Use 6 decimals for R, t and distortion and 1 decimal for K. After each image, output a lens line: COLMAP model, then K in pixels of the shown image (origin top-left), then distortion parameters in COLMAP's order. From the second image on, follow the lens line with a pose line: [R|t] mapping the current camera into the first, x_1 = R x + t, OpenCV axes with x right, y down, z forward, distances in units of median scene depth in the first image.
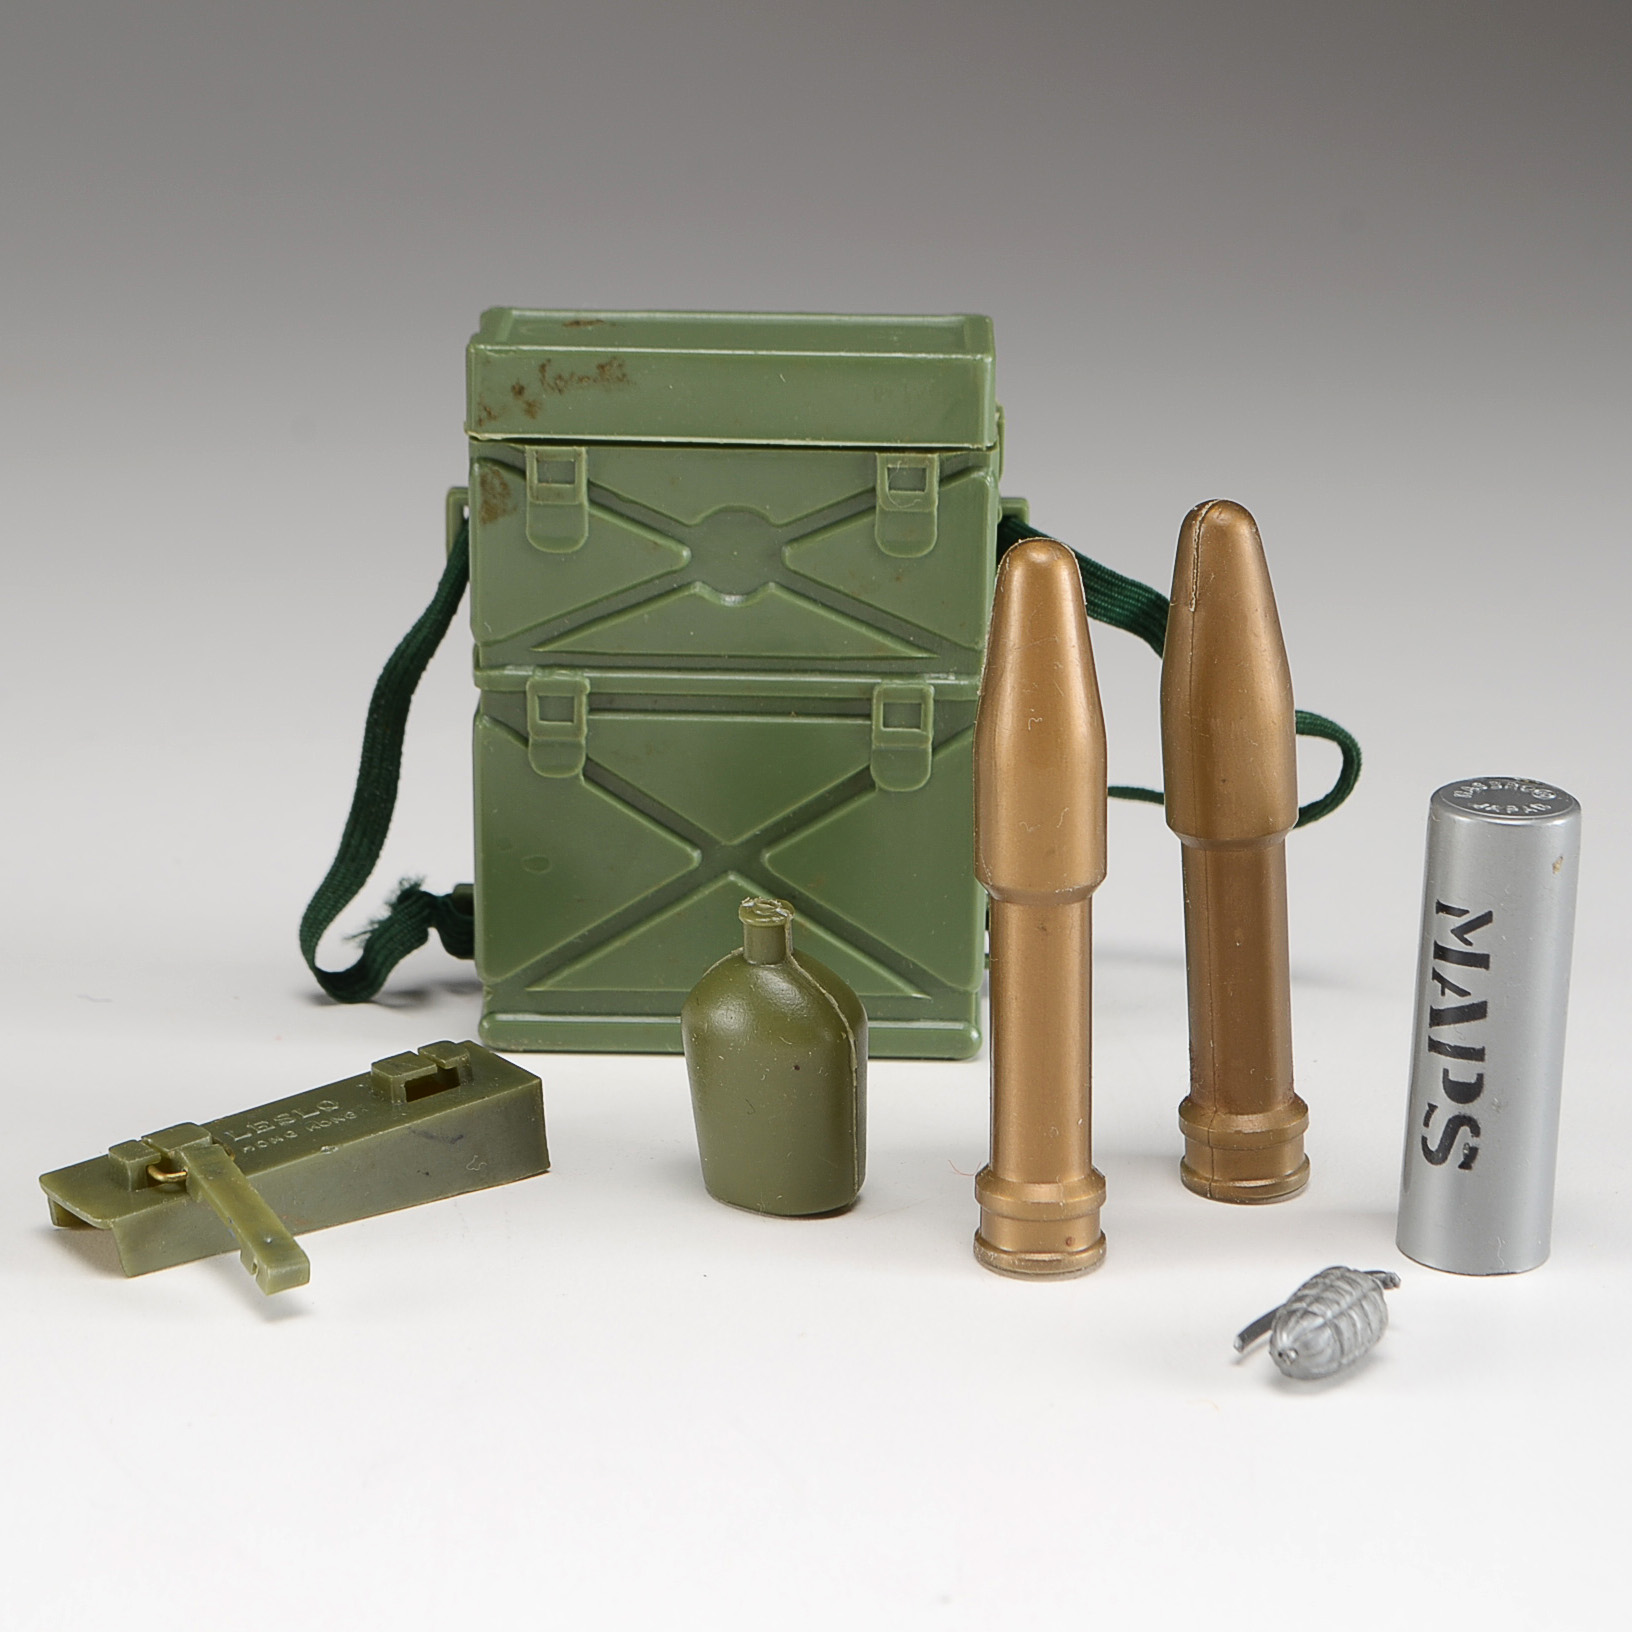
lens RADIAL K [[4229.2, 0, 816.0], [0, 4229.2, 816.0], [0, 0, 1]] dist [-0.167564, -0.030453]
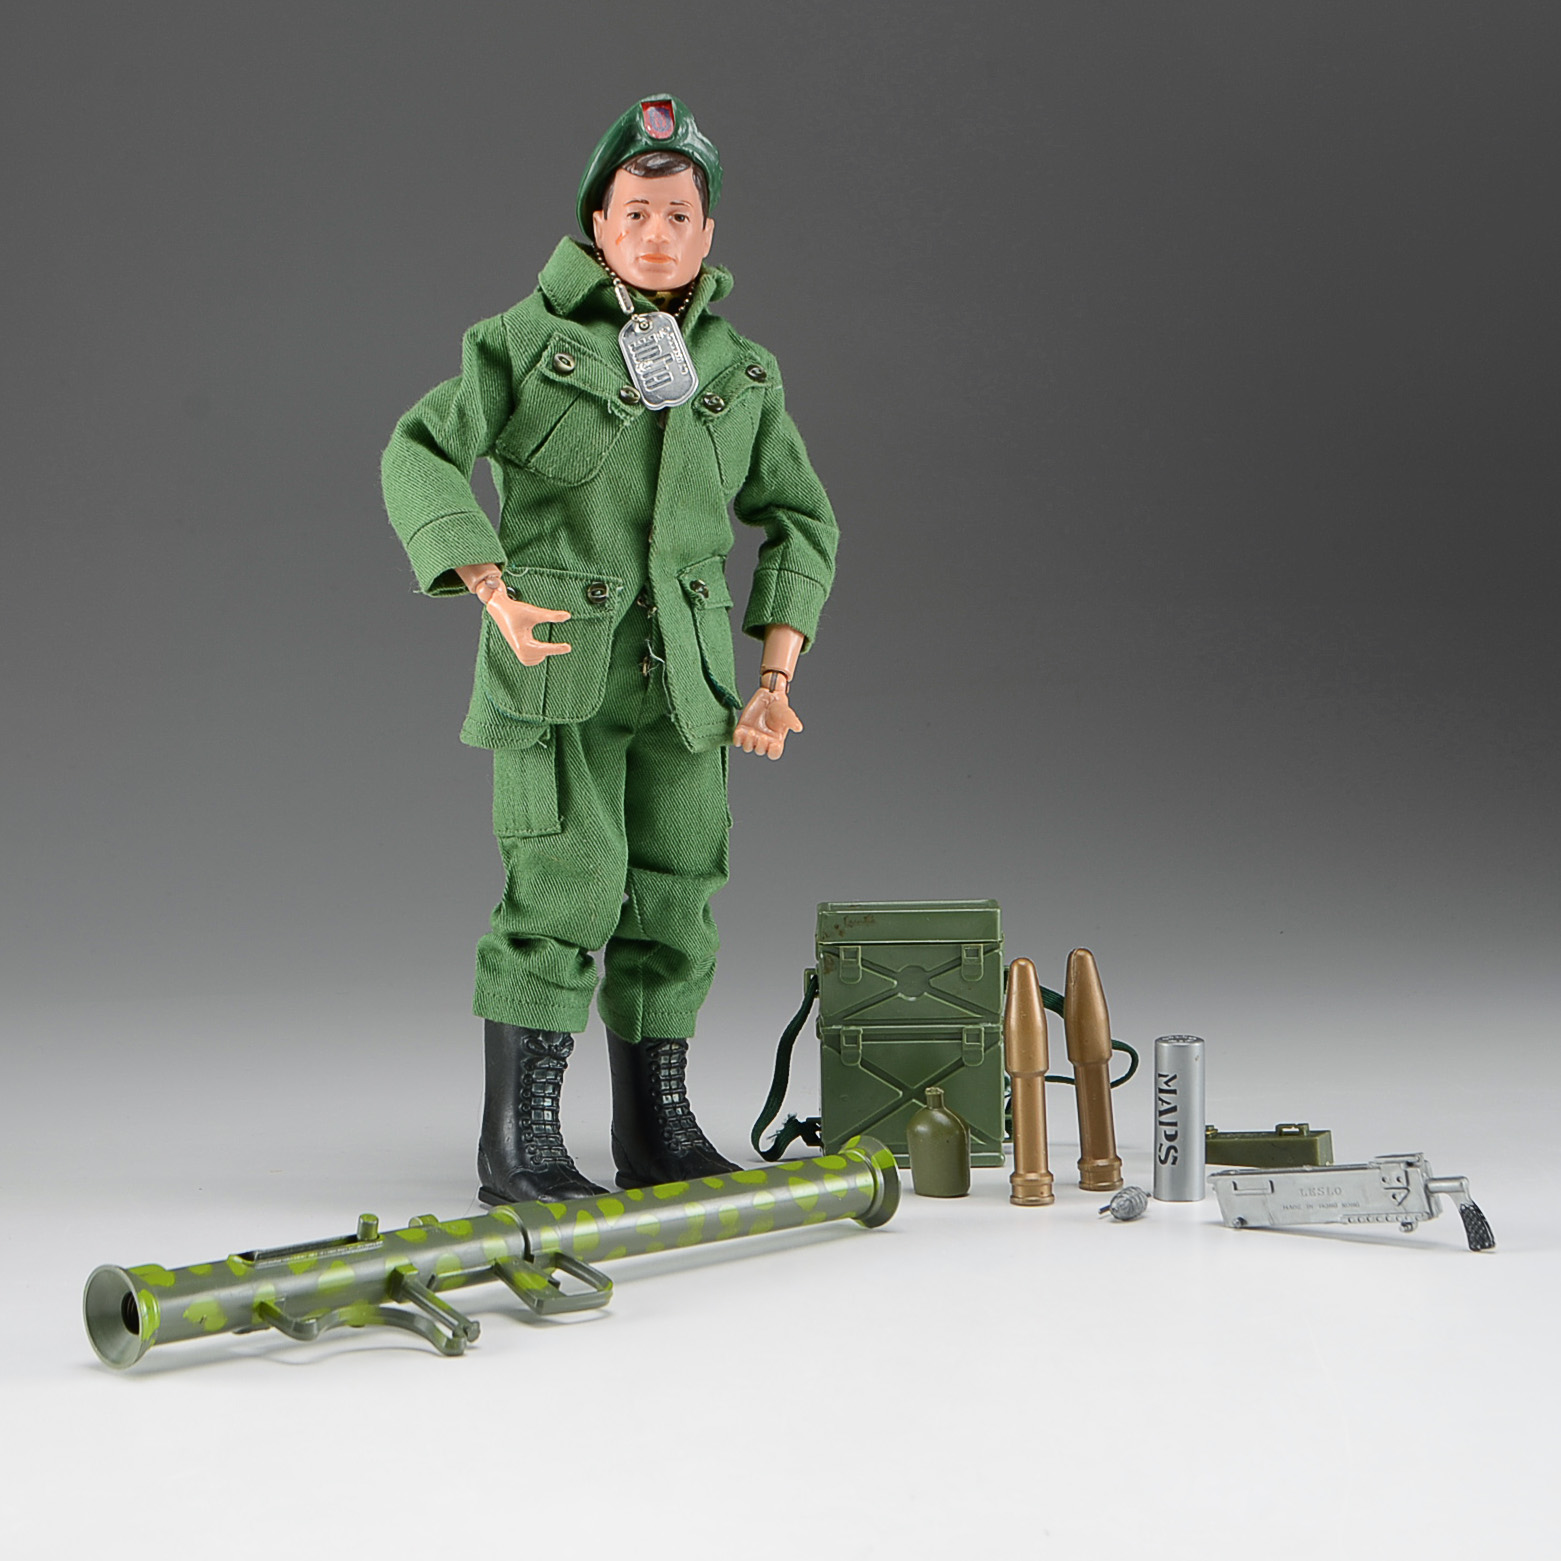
lens RADIAL K [[4026.6, 0, 780.5], [0, 4026.6, 780.5], [0, 0, 1]] dist [0.118855, 0.517738]
pose [[0.999454, -0.028411, 0.016842, -0.153272], [0.031387, 0.975765, -0.216558, 0.399085], [-0.010281, 0.216968, 0.976125, -1.720382]]
